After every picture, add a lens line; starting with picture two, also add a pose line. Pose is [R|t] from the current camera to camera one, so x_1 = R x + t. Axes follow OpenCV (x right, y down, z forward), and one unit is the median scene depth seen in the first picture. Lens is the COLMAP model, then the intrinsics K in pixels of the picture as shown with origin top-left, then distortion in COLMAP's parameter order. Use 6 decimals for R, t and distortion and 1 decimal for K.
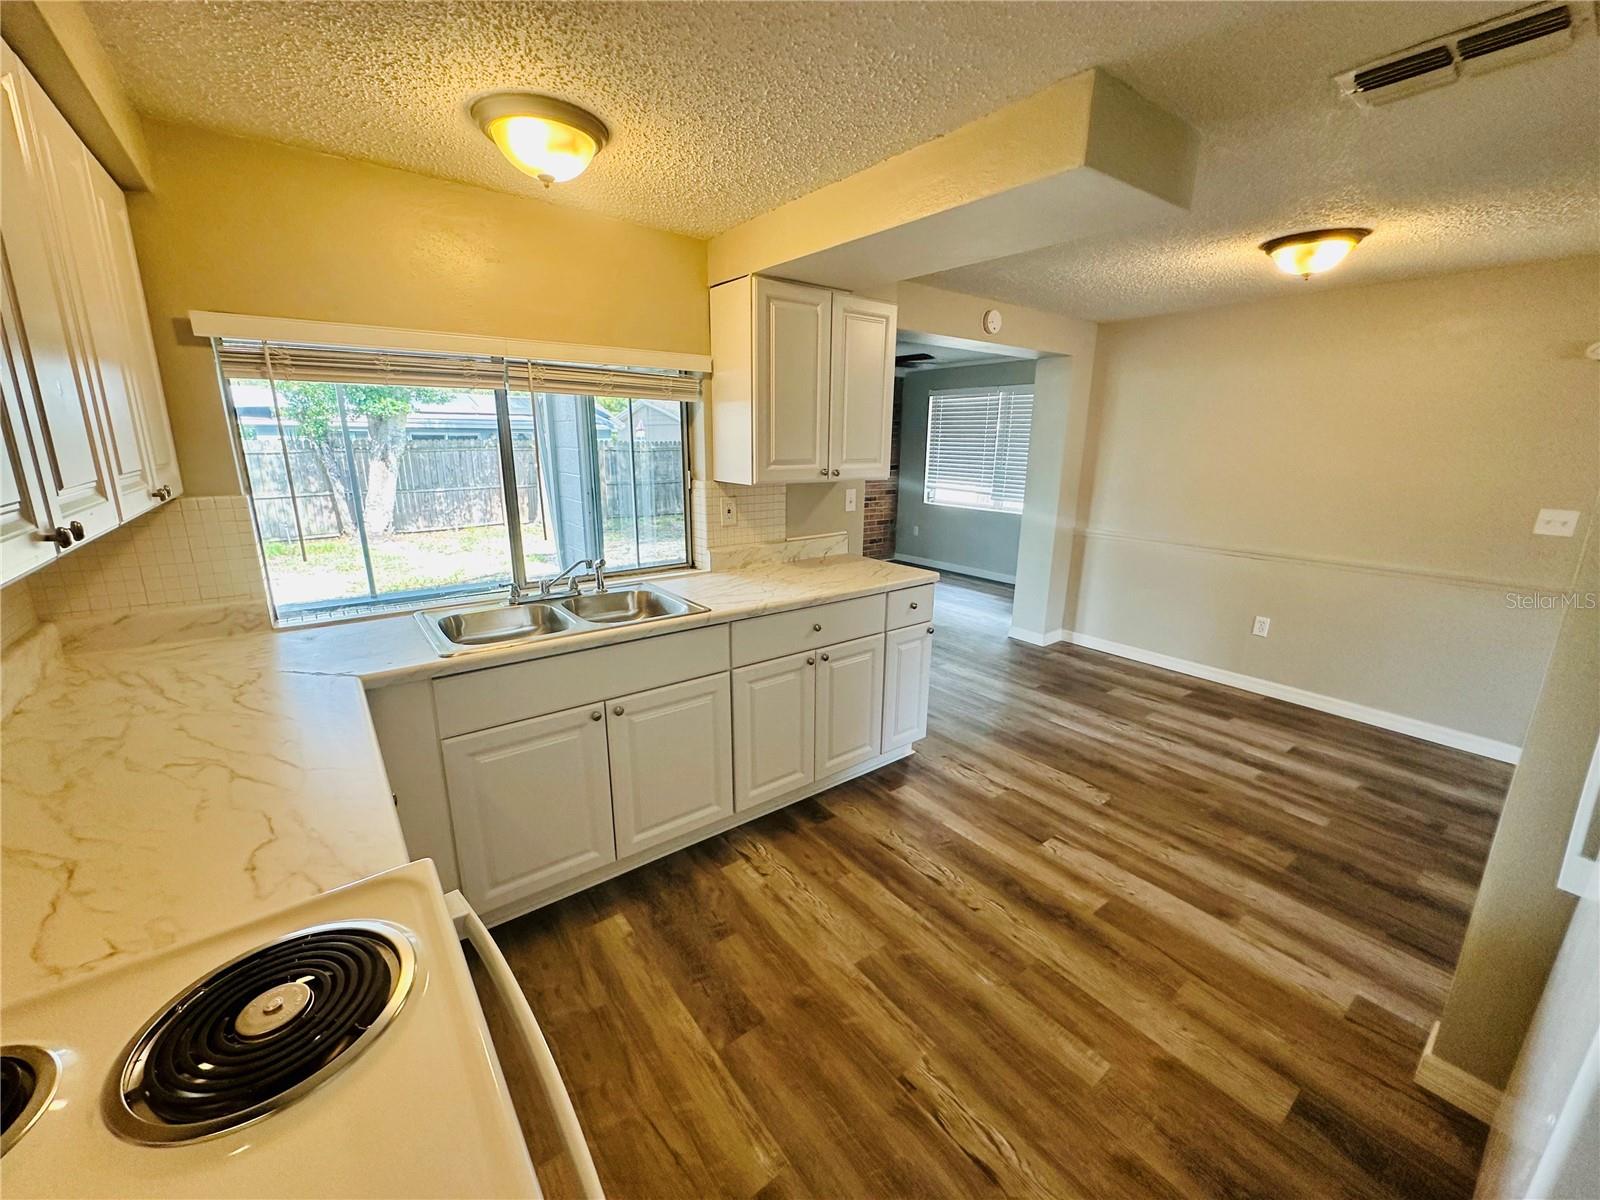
lens RADIAL K [[638.3, 0, 799.2], [0, 638.3, 600.4], [0, 0, 1]] dist [-0.003493, 0.000809]
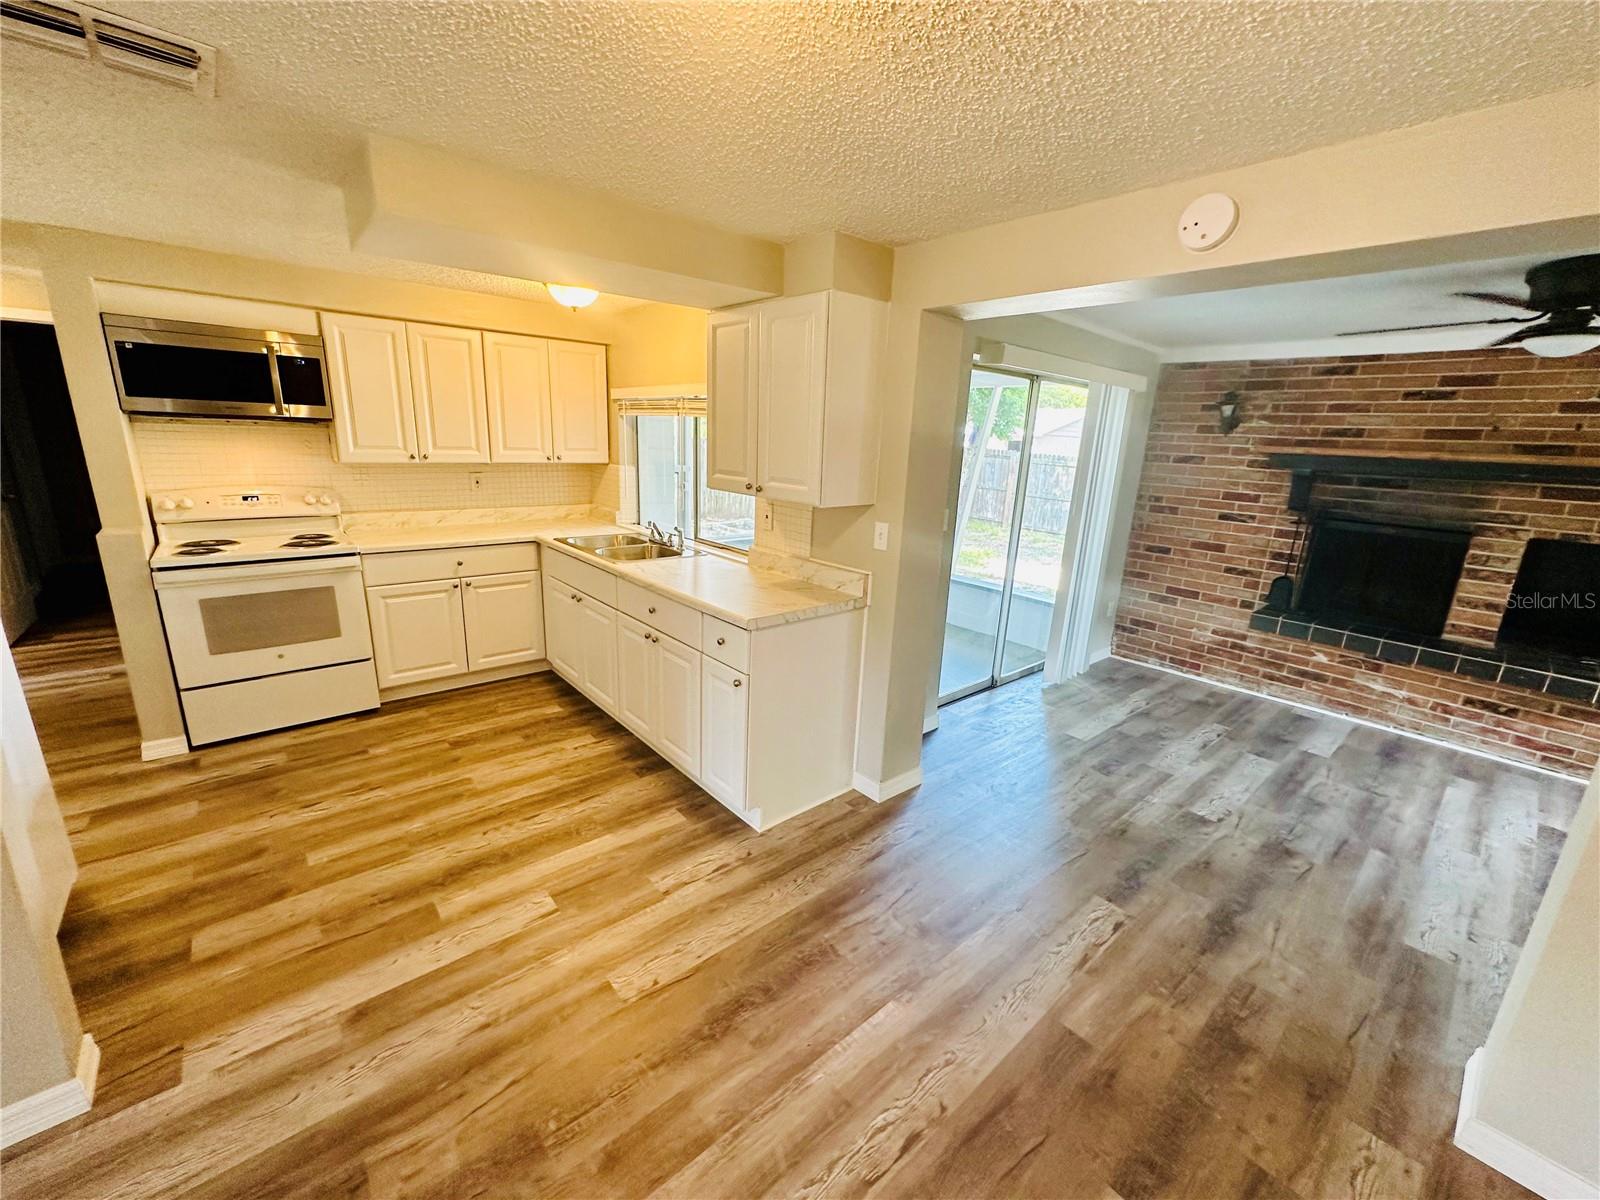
lens RADIAL K [[638.3, 0, 799.2], [0, 638.3, 600.4], [0, 0, 1]] dist [-0.003493, 0.000809]
pose [[0.062747, 0.246544, -0.967098, 1.159169], [-0.288815, 0.932032, 0.218866, -0.303962], [0.955327, 0.265579, 0.129688, 1.096990]]
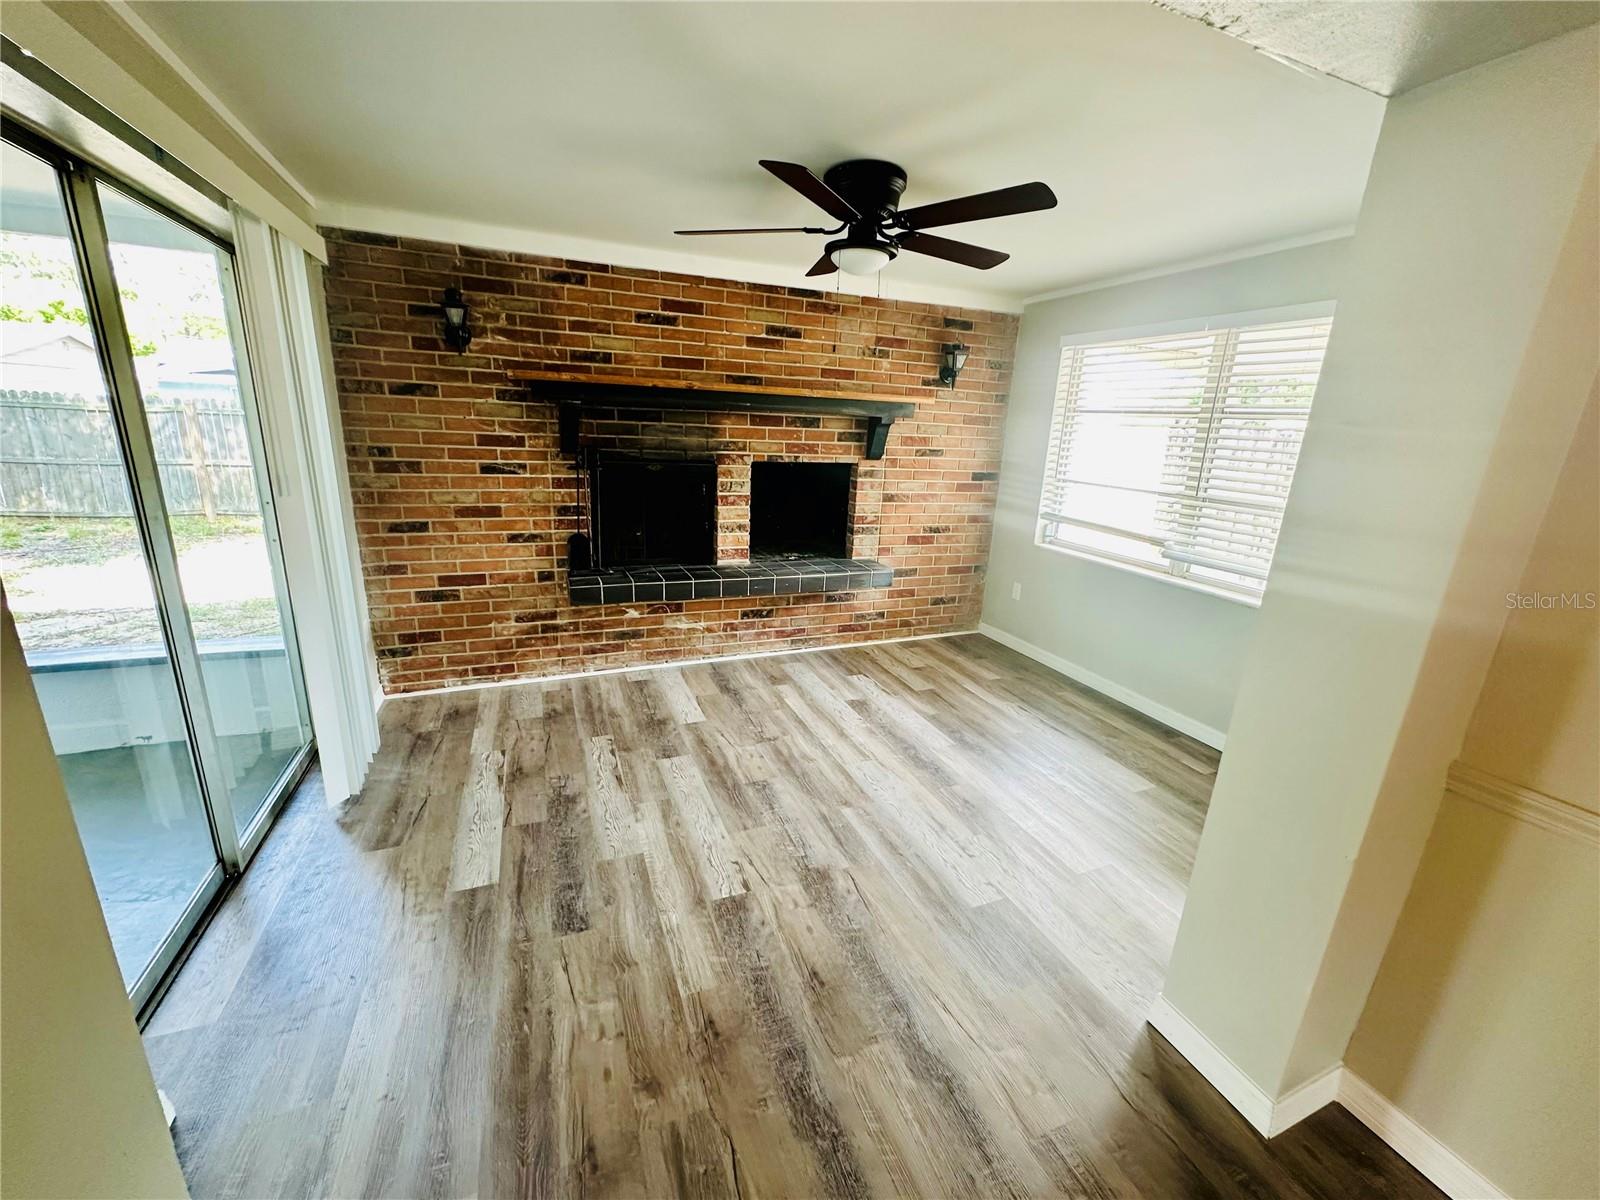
lens RADIAL K [[638.3, 0, 799.2], [0, 638.3, 600.4], [0, 0, 1]] dist [-0.003493, 0.000809]
pose [[0.964945, 0.104617, -0.240701, 0.420034], [-0.100723, 0.994507, 0.028461, -0.307657], [0.242356, -0.003219, 0.970182, 1.279266]]
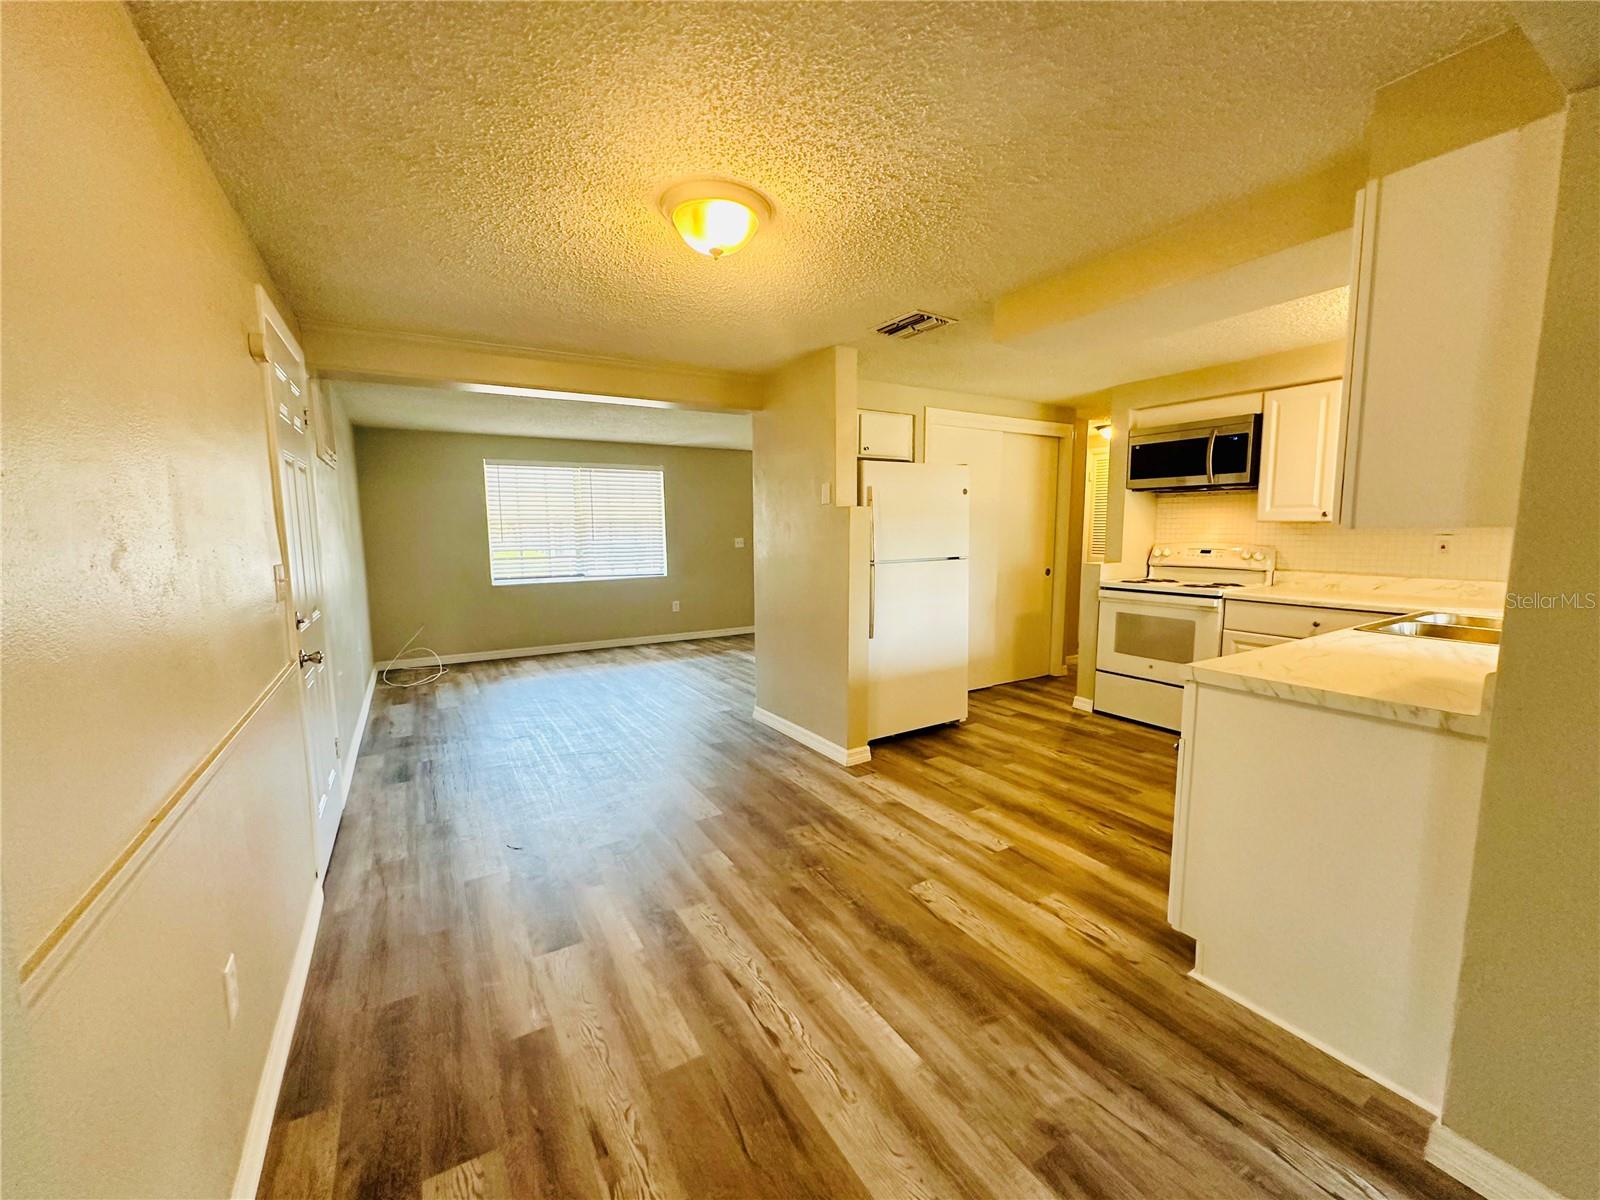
lens RADIAL K [[638.3, 0, 799.2], [0, 638.3, 600.4], [0, 0, 1]] dist [-0.003493, 0.000809]
pose [[-0.994460, -0.012669, 0.104347, 0.619640], [0.026076, 0.931945, 0.361661, -0.401624], [-0.101827, 0.362378, -0.926452, 1.864172]]
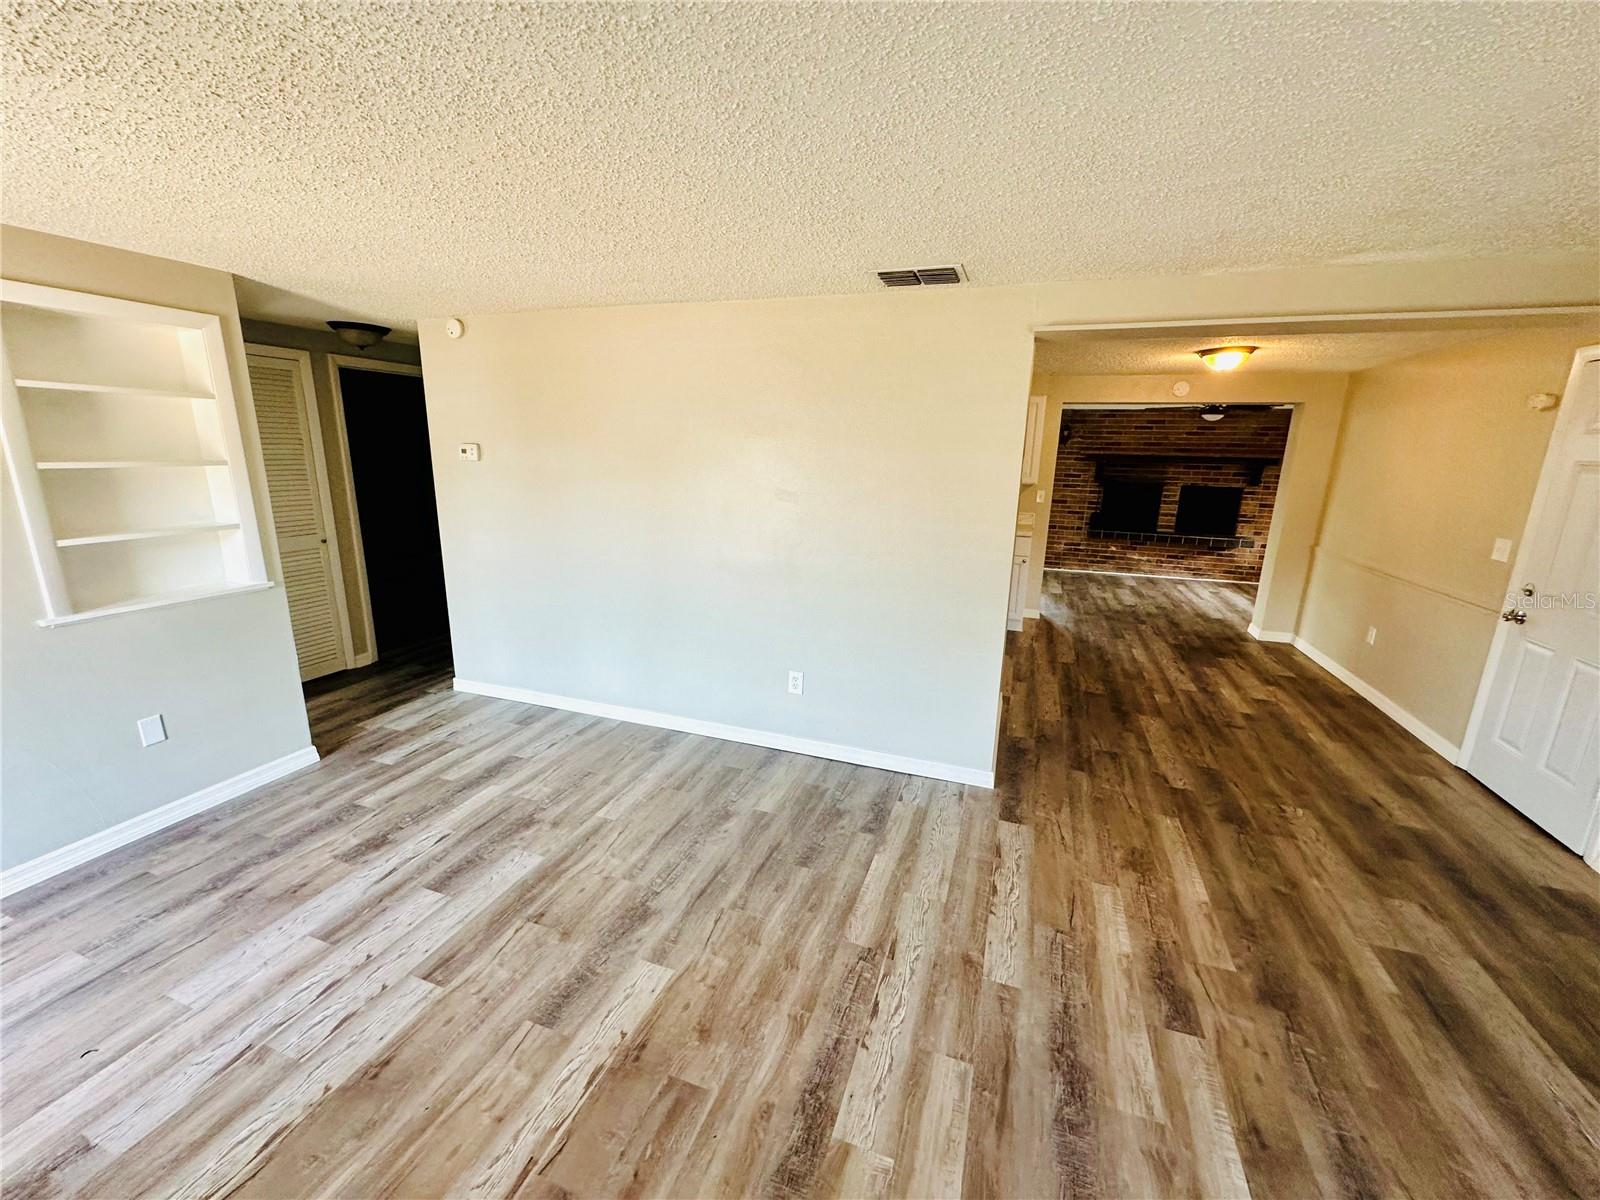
lens RADIAL K [[638.3, 0, 799.2], [0, 638.3, 600.4], [0, 0, 1]] dist [-0.003493, 0.000809]
pose [[0.544858, 0.199358, -0.814486, 1.680875], [-0.225884, 0.970316, 0.086392, 0.175350], [0.807531, 0.136908, 0.573716, -0.765958]]
